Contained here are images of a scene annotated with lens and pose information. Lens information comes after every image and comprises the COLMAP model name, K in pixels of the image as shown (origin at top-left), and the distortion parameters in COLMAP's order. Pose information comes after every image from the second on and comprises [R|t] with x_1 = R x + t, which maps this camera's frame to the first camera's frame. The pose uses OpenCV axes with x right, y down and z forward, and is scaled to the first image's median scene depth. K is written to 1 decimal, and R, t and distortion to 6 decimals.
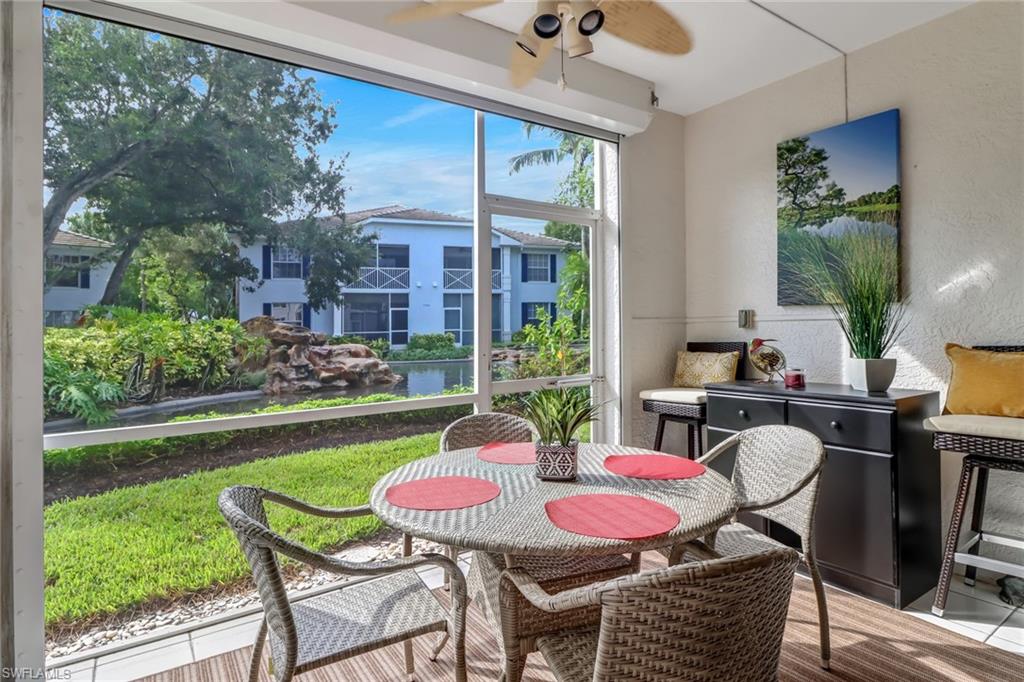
lens RADIAL K [[553.9, 0, 498.1], [0, 553.9, 316.1], [0, 0, 1]] dist [-0.000420, -0.001412]
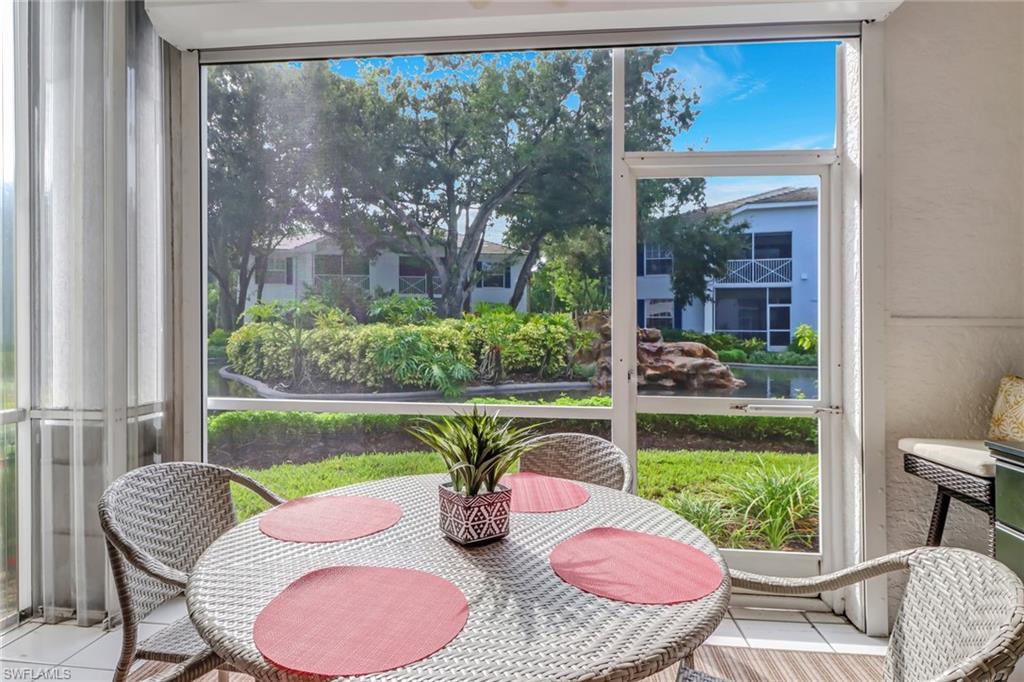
lens RADIAL K [[553.9, 0, 498.1], [0, 553.9, 316.1], [0, 0, 1]] dist [-0.000420, -0.001412]
pose [[0.763752, 0.014837, -0.645340, 0.104424], [-0.010925, 0.999890, 0.010059, 0.000604], [0.645418, -0.000632, 0.763830, 0.087229]]
